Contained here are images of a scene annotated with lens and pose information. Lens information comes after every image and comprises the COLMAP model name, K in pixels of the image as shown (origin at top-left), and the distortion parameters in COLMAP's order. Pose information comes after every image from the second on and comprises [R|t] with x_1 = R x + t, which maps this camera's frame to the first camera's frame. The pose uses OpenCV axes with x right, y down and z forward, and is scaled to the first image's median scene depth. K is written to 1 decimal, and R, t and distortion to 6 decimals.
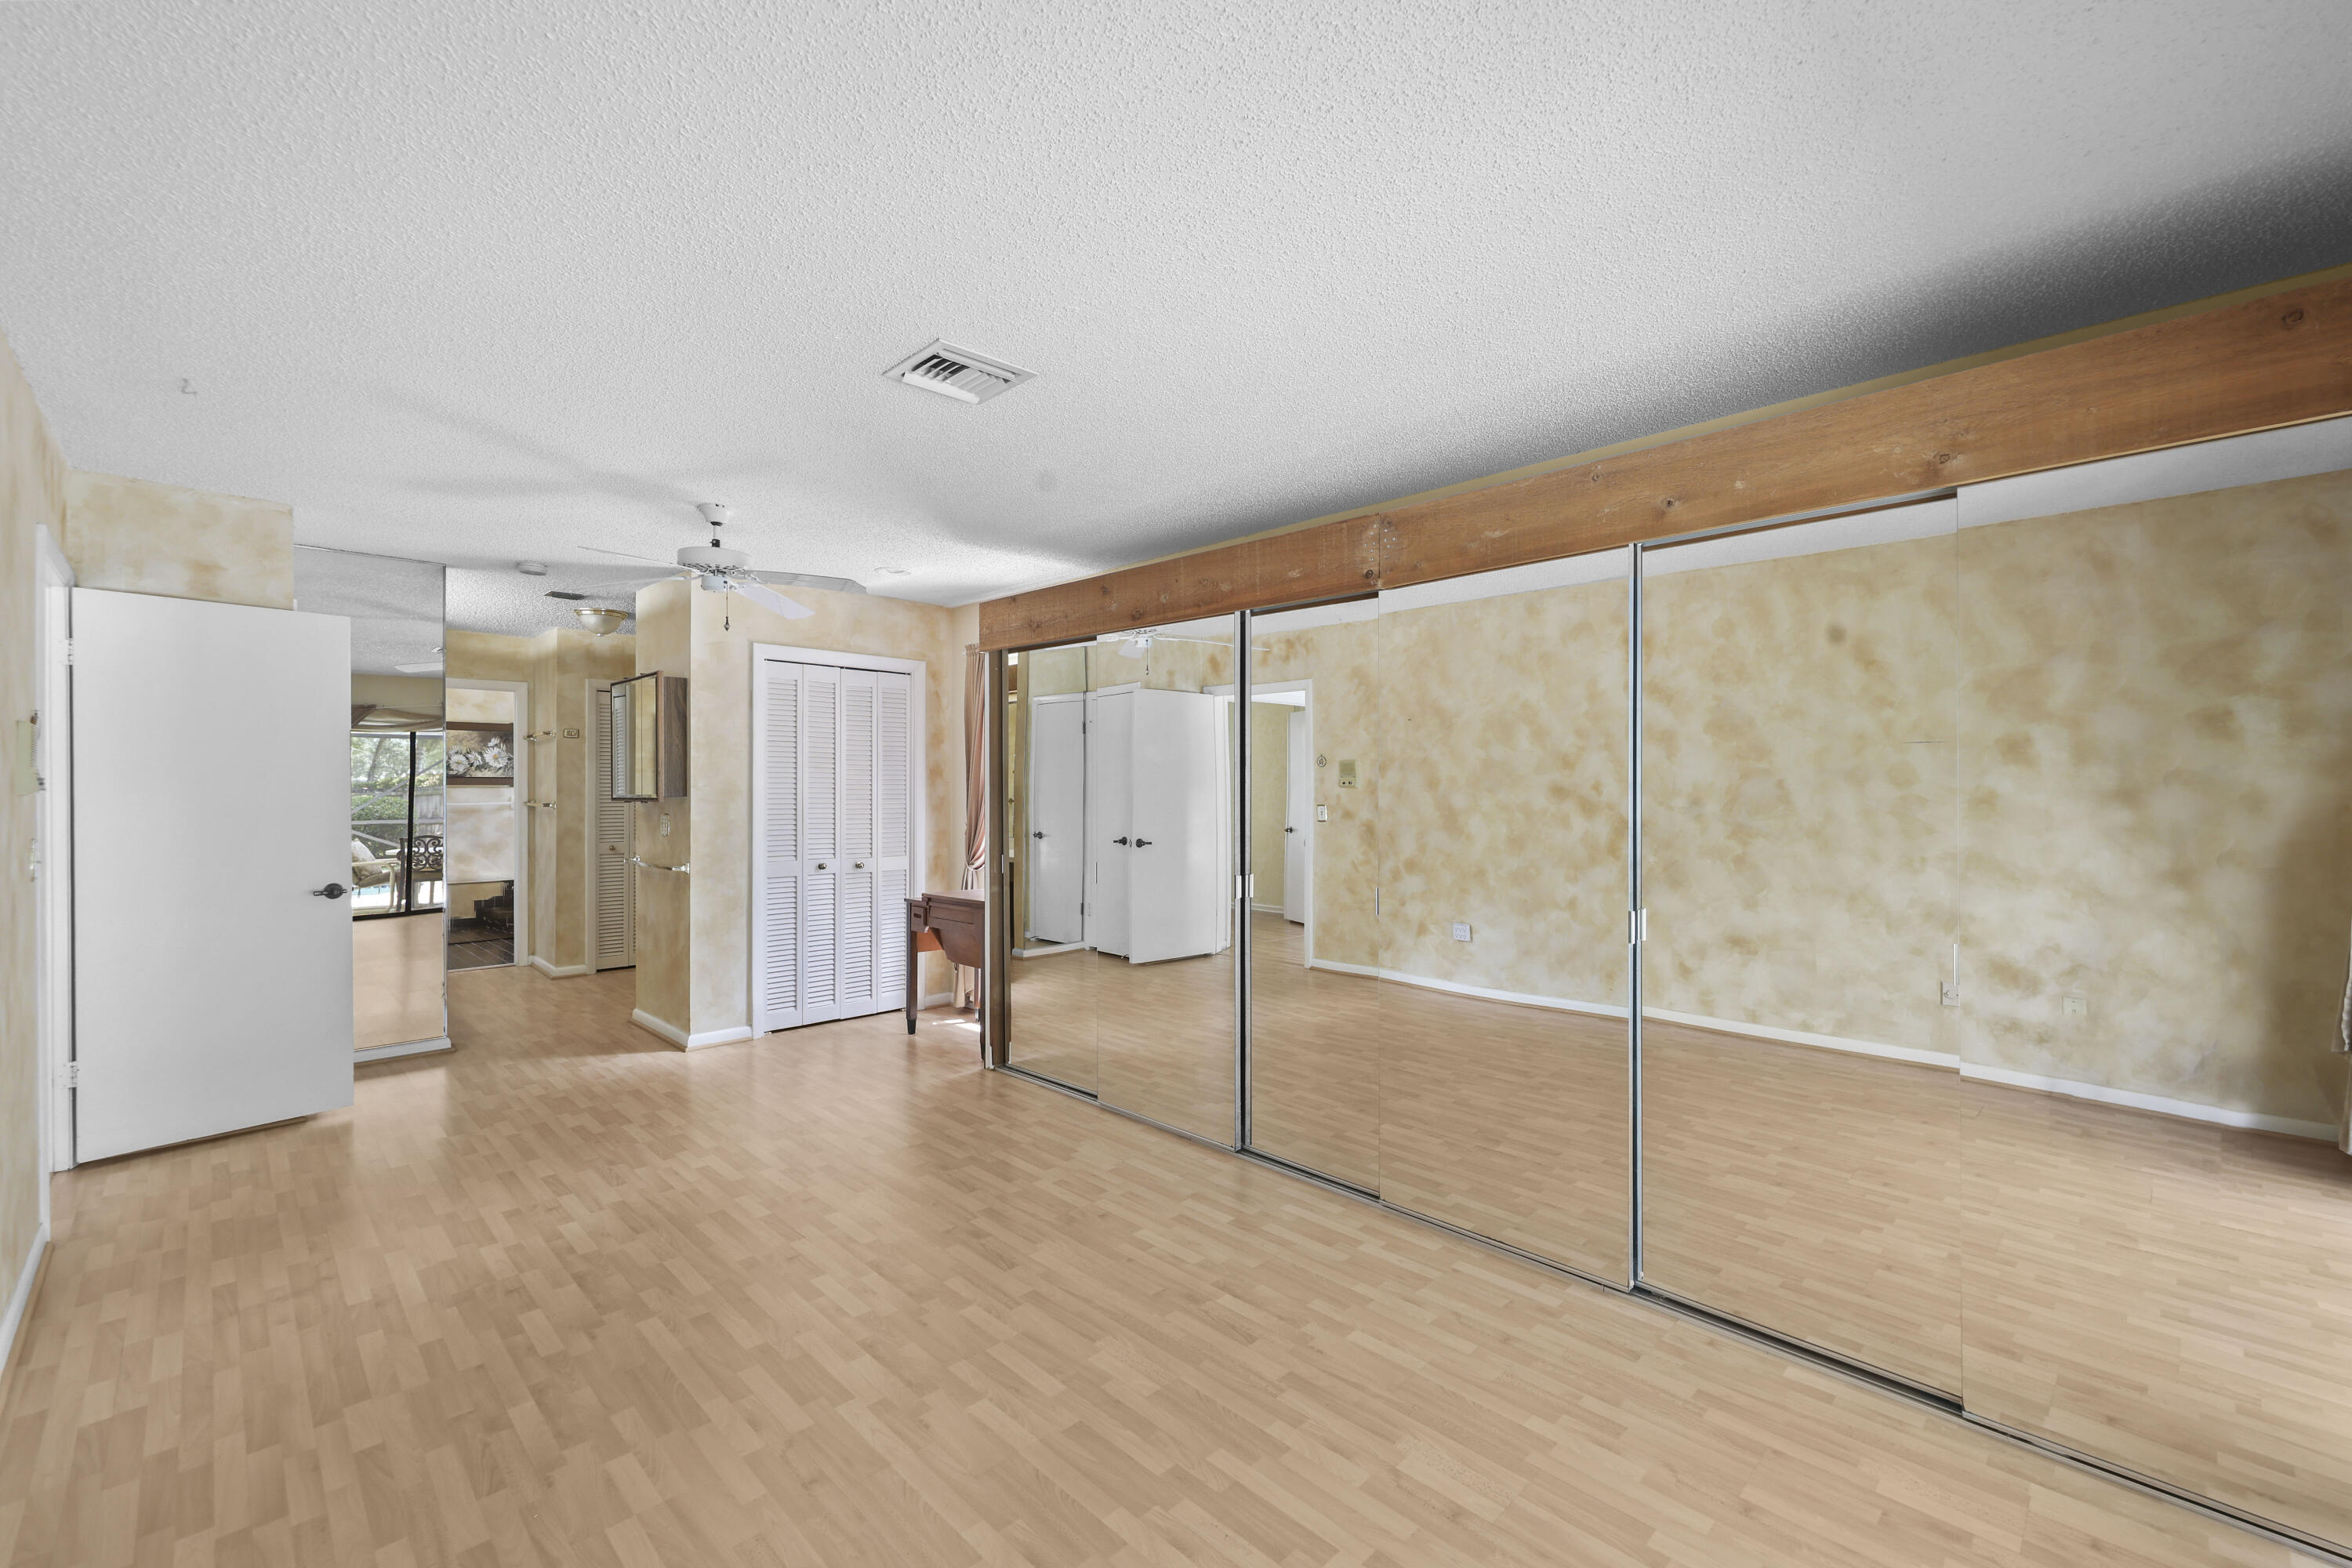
lens RADIAL K [[984.4, 0, 1168.7], [0, 984.4, 769.9], [0, 0, 1]] dist [0.001694, 0.000519]
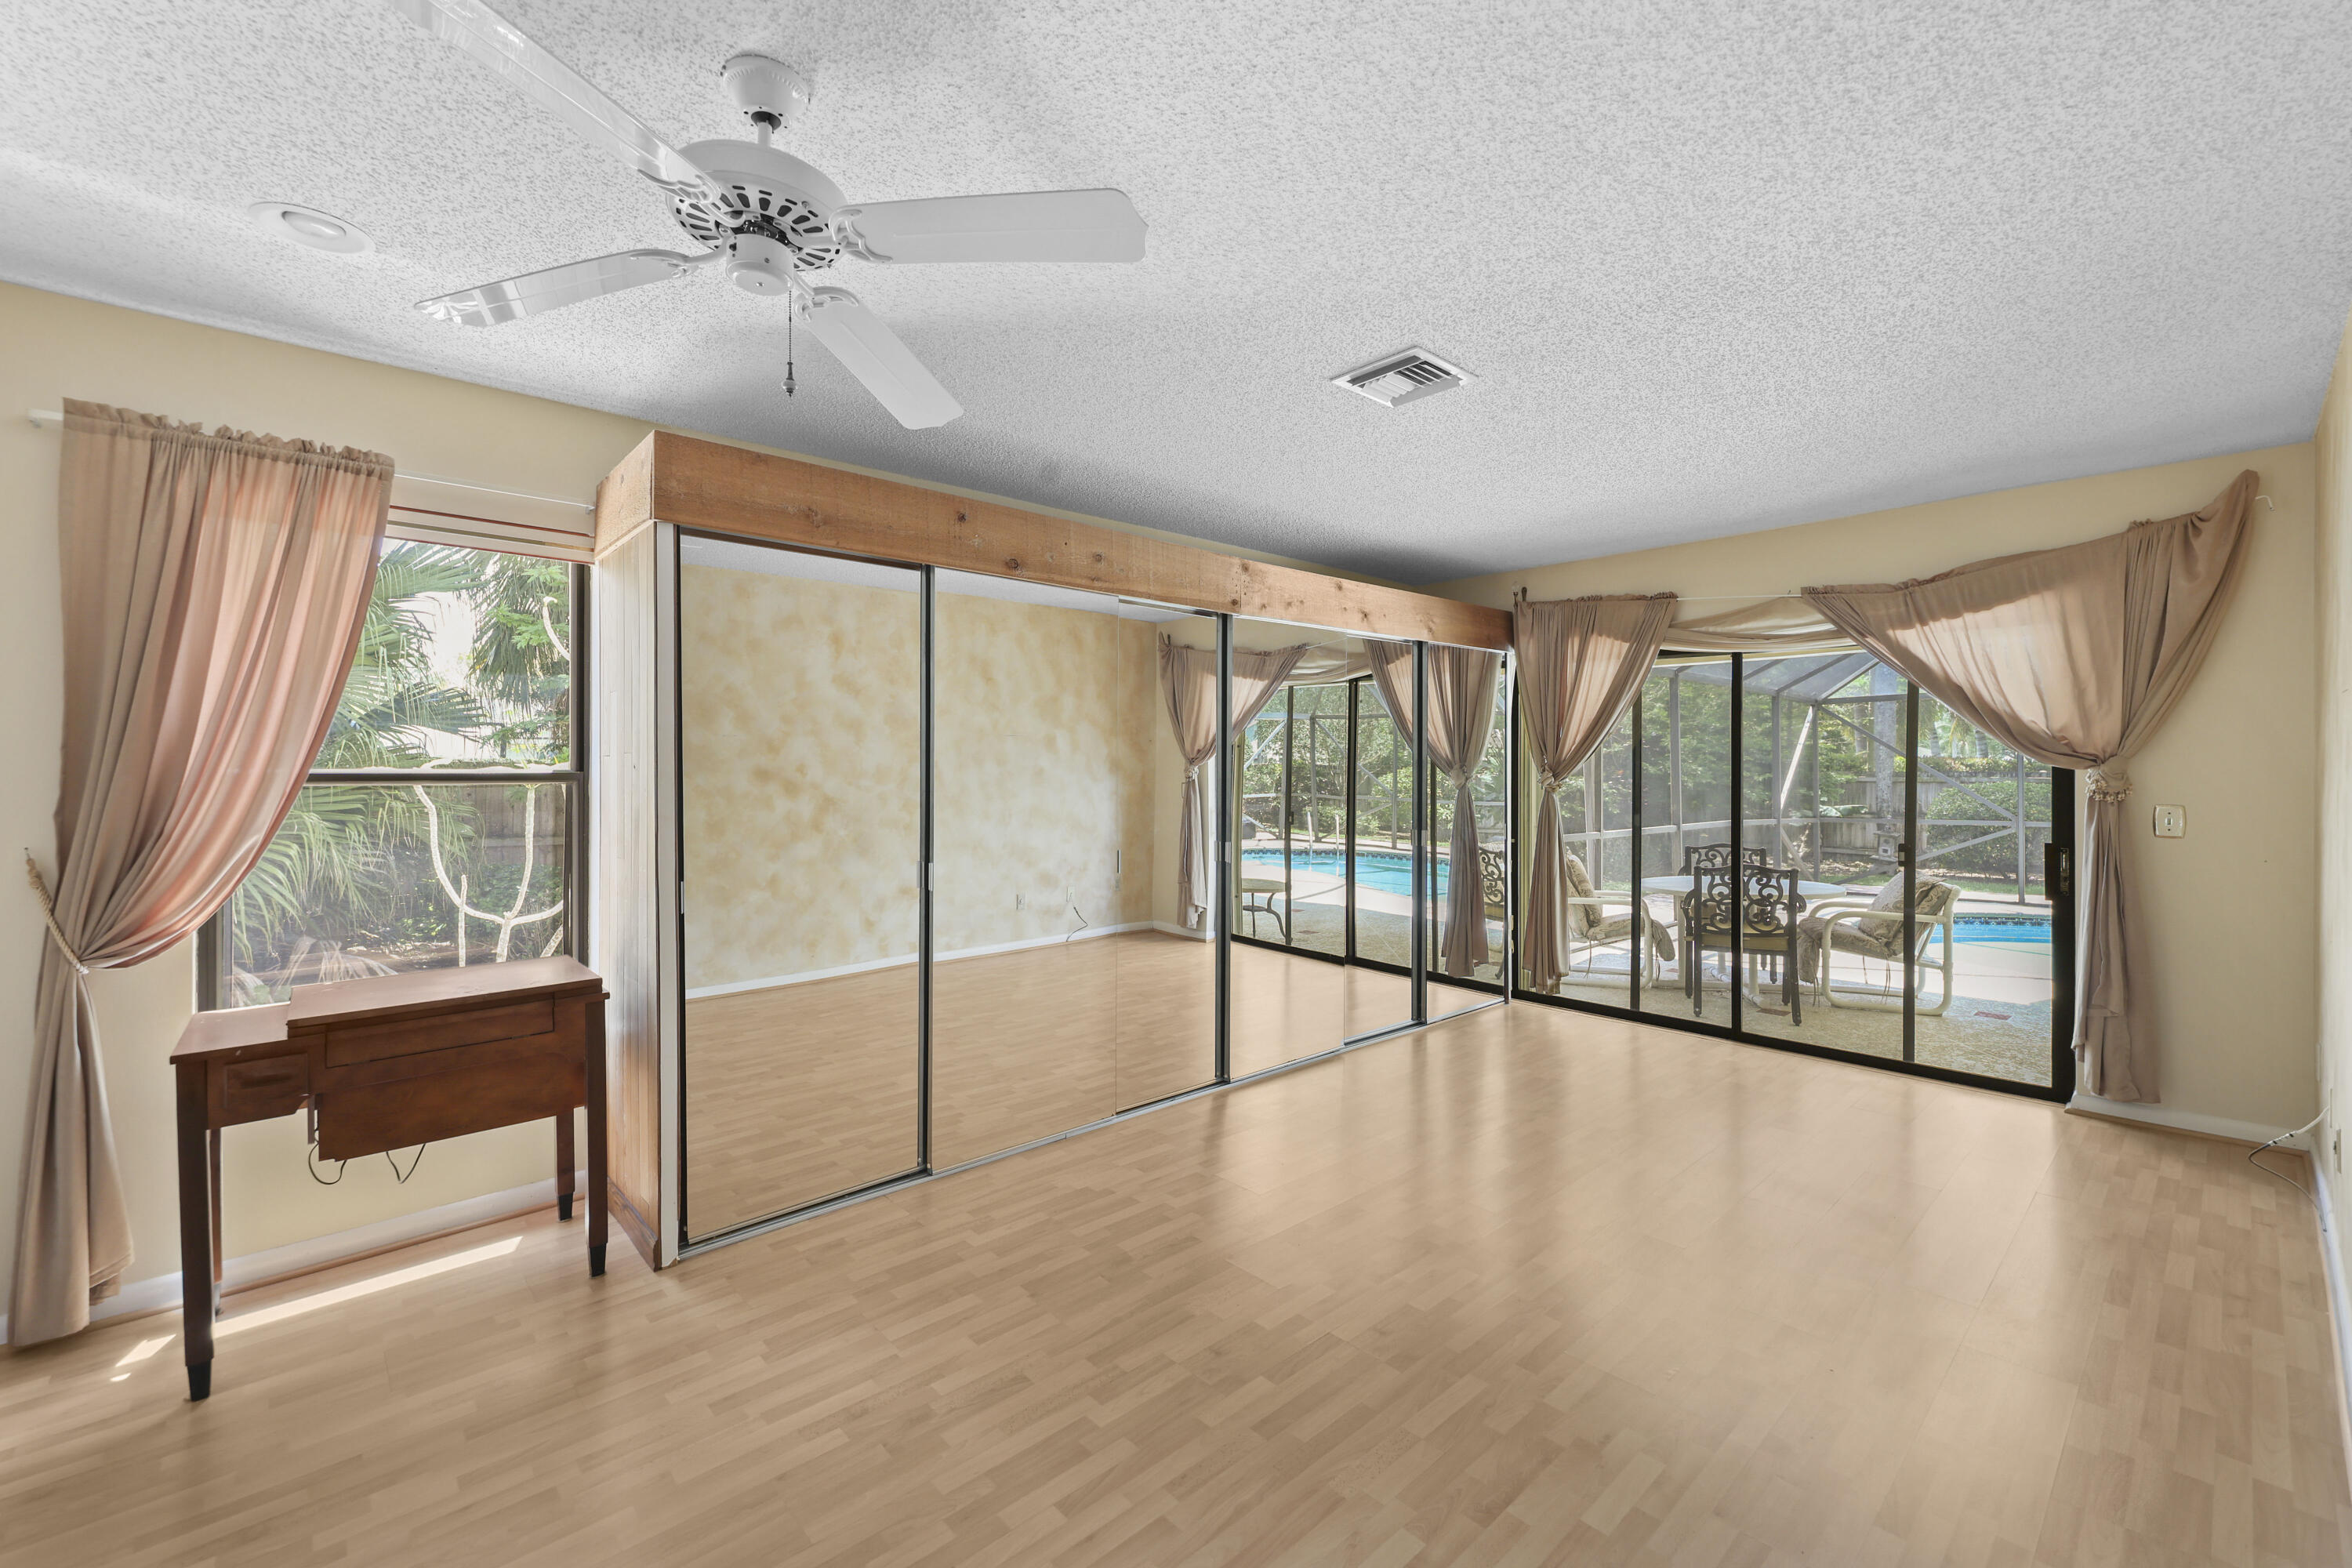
lens RADIAL K [[965.4, 0, 1163.3], [0, 965.4, 761.7], [0, 0, 1]] dist [0.000251, 0.000140]
pose [[0.050572, 0.002892, 0.998716, -0.751967], [-0.008808, 0.999958, -0.002449, 0.010526], [-0.998682, -0.008673, 0.050595, 0.713345]]
